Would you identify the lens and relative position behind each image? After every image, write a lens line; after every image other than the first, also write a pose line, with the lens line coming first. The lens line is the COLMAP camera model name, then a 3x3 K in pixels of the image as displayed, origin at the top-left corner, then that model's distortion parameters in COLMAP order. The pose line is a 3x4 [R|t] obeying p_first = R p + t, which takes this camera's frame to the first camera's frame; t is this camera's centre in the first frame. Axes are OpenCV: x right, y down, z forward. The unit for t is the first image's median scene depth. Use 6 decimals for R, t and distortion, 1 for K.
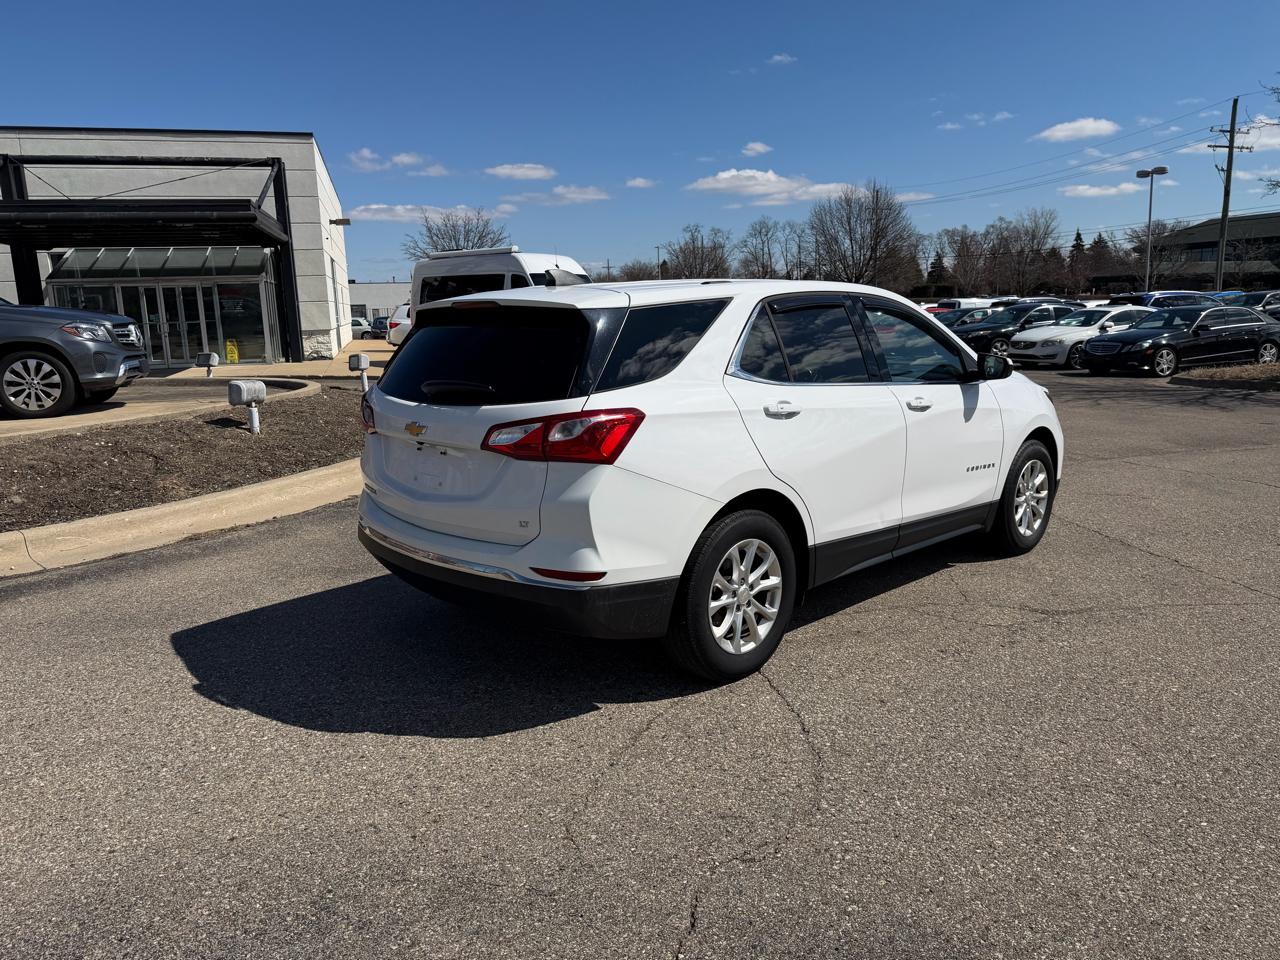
lens RADIAL K [[900.8, 0, 667.9], [0, 900.8, 493.2], [0, 0, 1]] dist [0.040358, -0.056746]
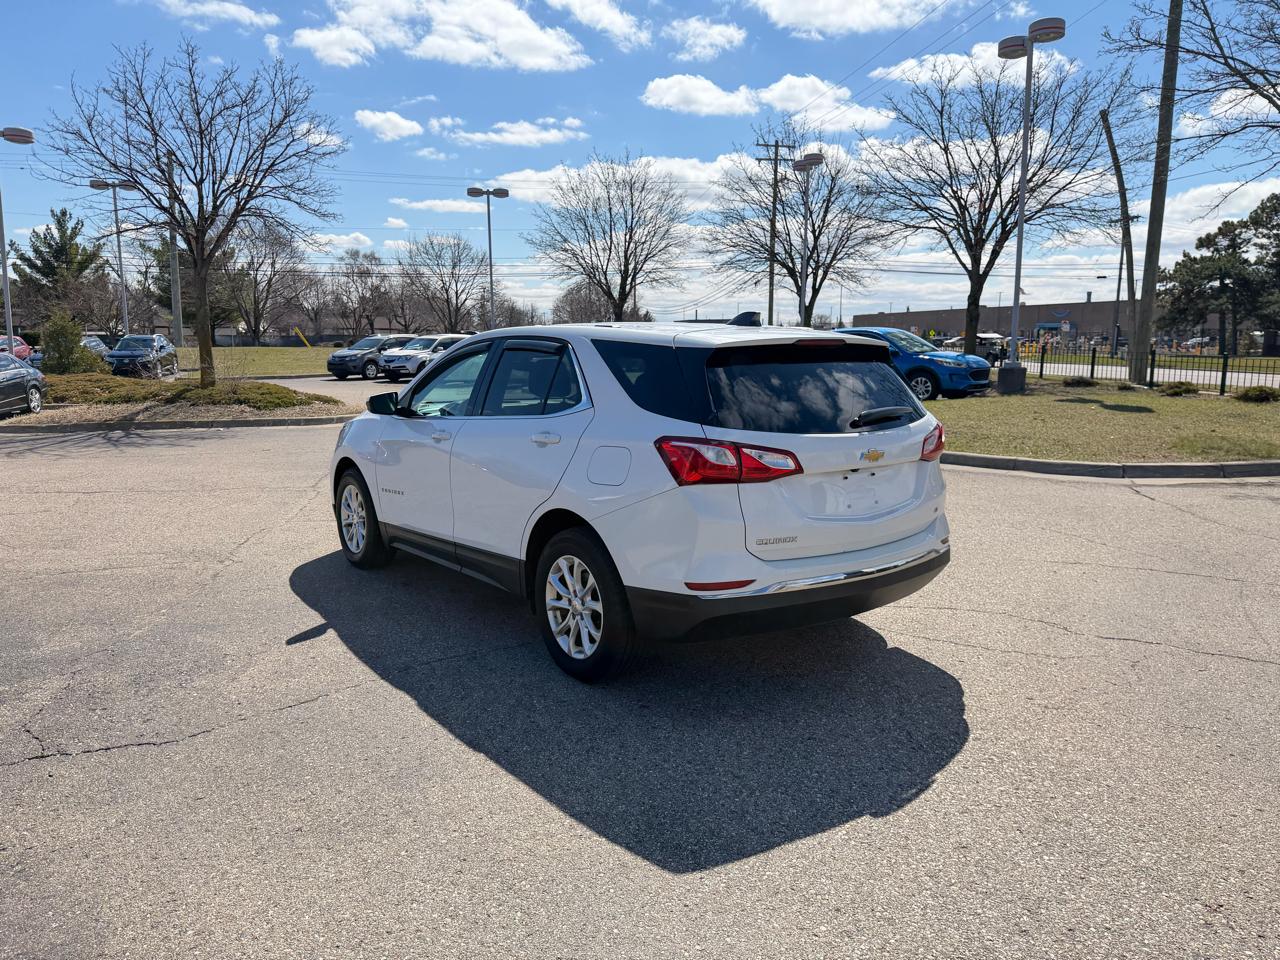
lens RADIAL K [[900.8, 0, 648.6], [0, 900.8, 479.8], [0, 0, 1]] dist [0.040358, -0.056746]
pose [[0.120090, -0.127611, 0.984527, -0.182856], [0.191400, 0.976075, 0.103169, -0.027139], [-0.974138, 0.176049, 0.141642, 0.147146]]
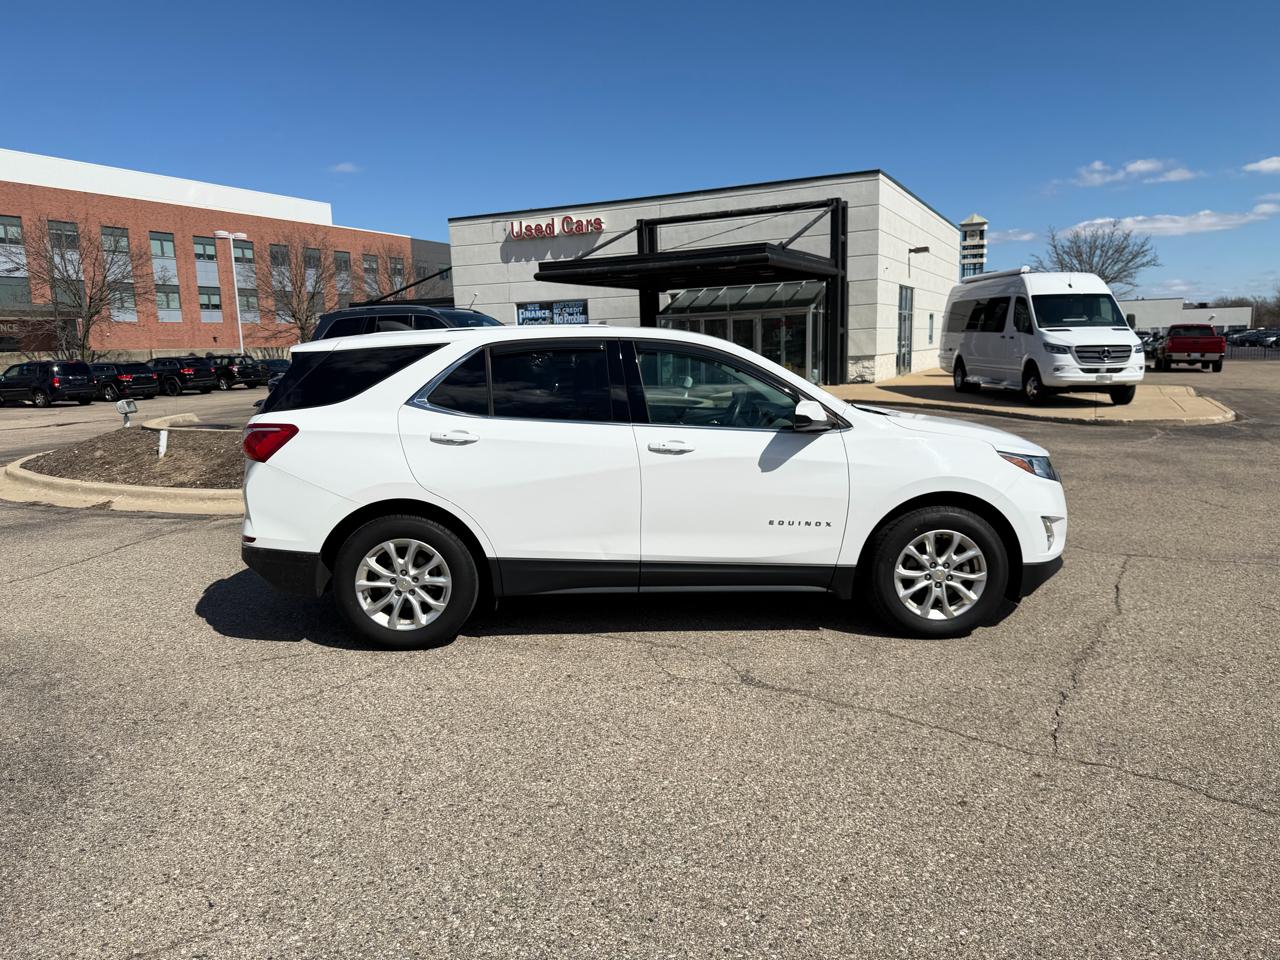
lens RADIAL K [[900.8, 0, 631.3], [0, 900.8, 515.1], [0, 0, 1]] dist [0.040358, -0.056746]
pose [[0.727208, 0.127968, -0.674383, 0.158459], [-0.128408, 0.990486, 0.049483, -0.011411], [0.674299, 0.050612, 0.736722, 0.040554]]
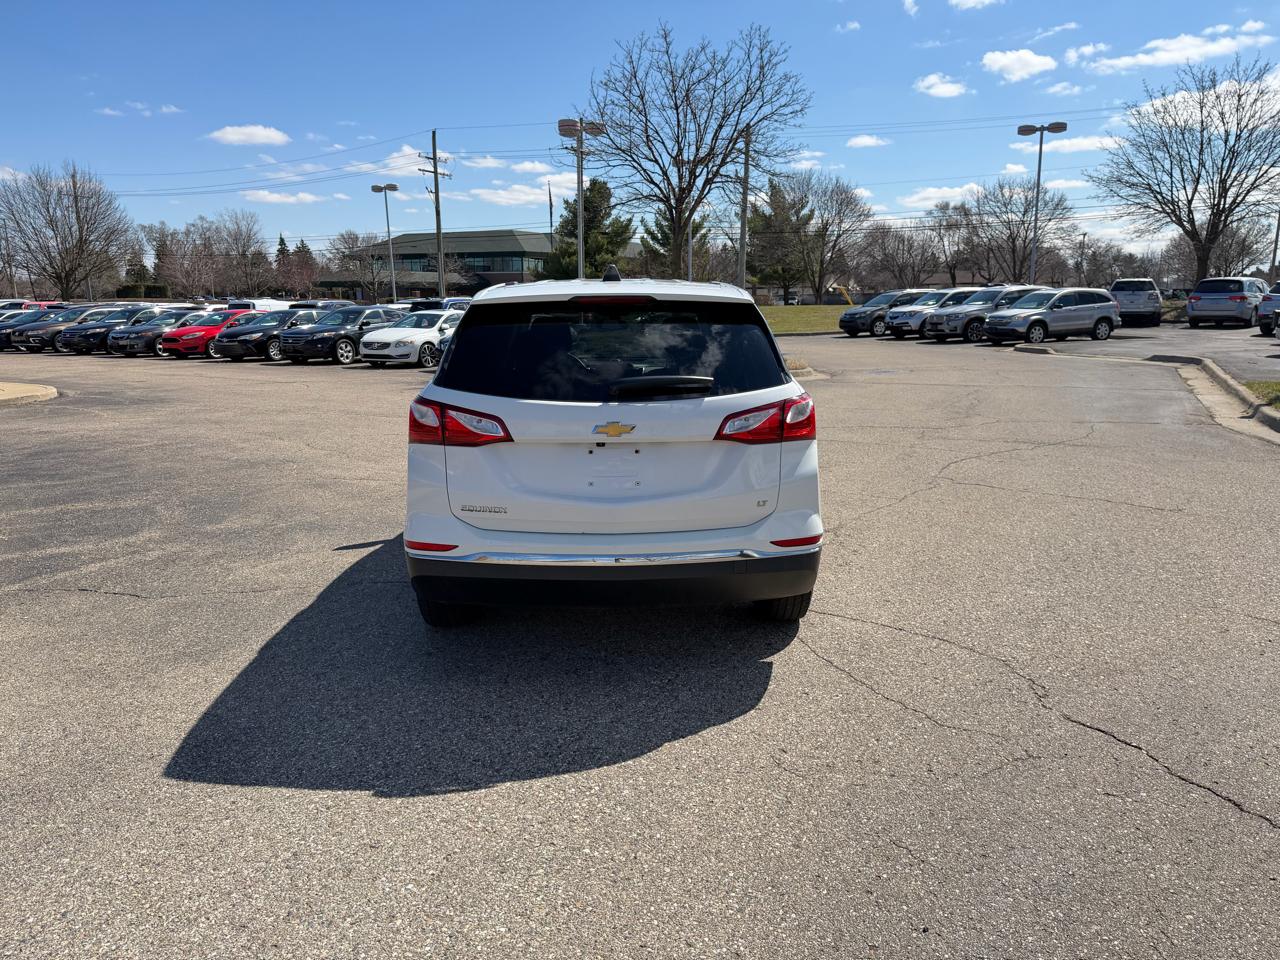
lens RADIAL K [[900.8, 0, 645.1], [0, 900.8, 490.2], [0, 0, 1]] dist [0.040358, -0.056746]
pose [[0.690568, -0.134473, 0.710656, -0.125148], [0.139425, 0.988885, 0.051637, -0.007051], [-0.709701, 0.063424, 0.701642, 0.043652]]
